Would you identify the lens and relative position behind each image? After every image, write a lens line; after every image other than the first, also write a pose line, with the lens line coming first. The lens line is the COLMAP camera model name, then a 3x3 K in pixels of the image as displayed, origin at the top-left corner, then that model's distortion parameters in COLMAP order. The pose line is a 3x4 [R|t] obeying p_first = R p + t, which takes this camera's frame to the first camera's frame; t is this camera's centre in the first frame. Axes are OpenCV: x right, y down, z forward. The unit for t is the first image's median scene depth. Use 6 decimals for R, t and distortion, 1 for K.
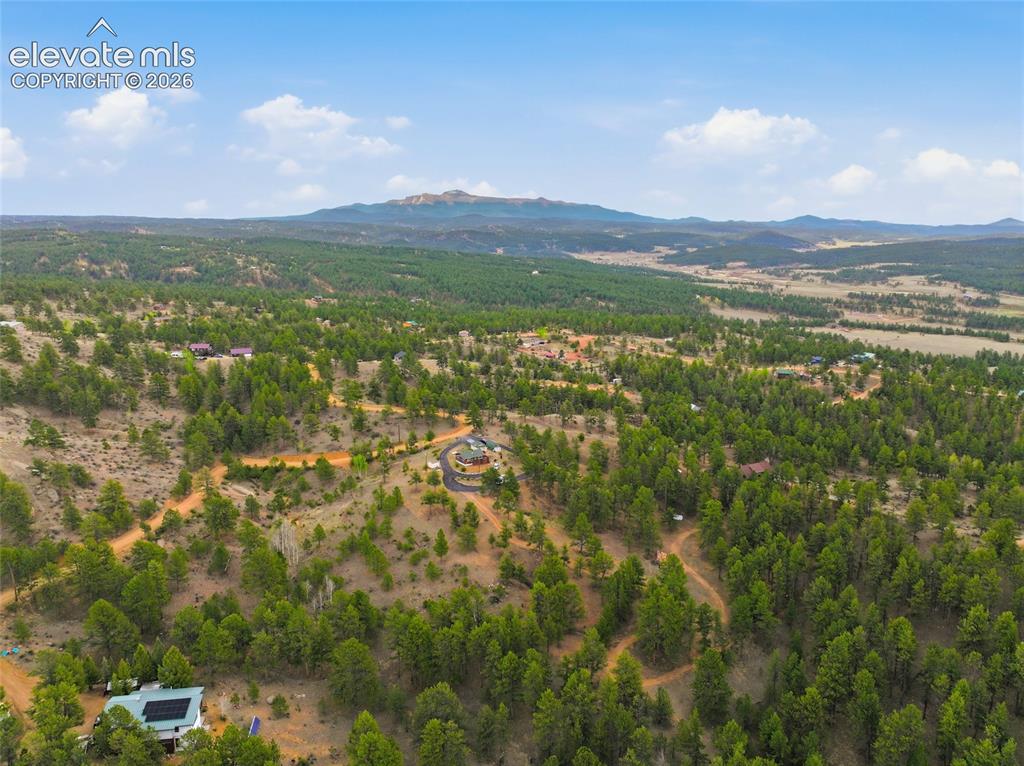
lens RADIAL K [[718.3, 0, 512.0], [0, 718.3, 383.0], [0, 0, 1]] dist [0.002605, 0.002917]
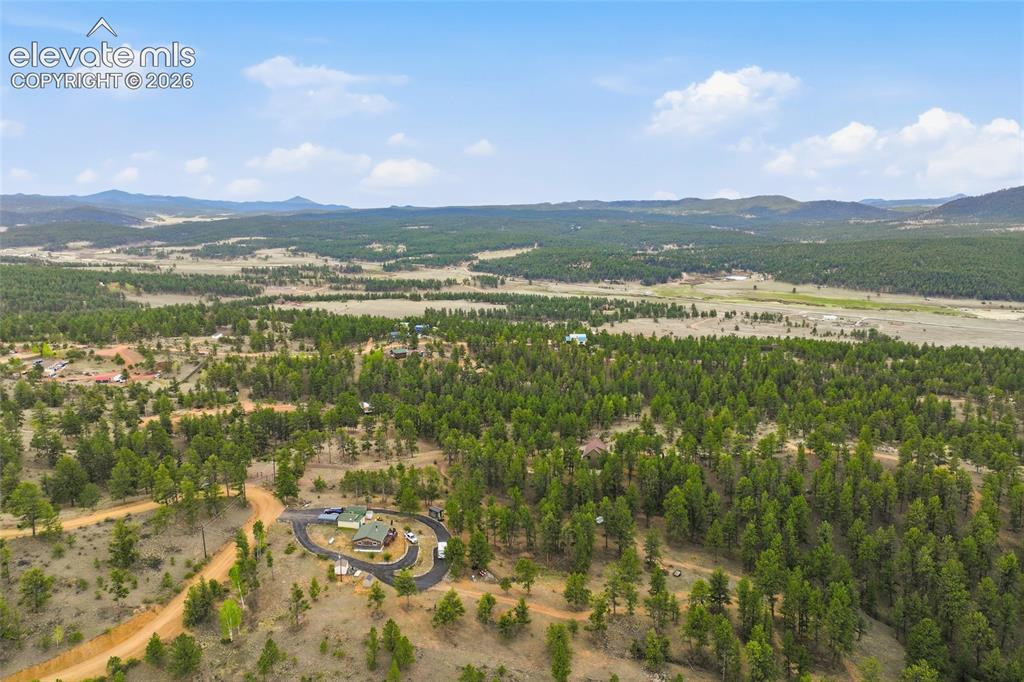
lens RADIAL K [[719.1, 0, 512.0], [0, 719.1, 341.0], [0, 0, 1]] dist [0.018475, 0.001031]
pose [[0.613204, -0.142606, 0.776946, -0.064083], [0.163015, 0.985243, 0.052179, -0.015453], [-0.772921, 0.094657, 0.627401, 0.089493]]
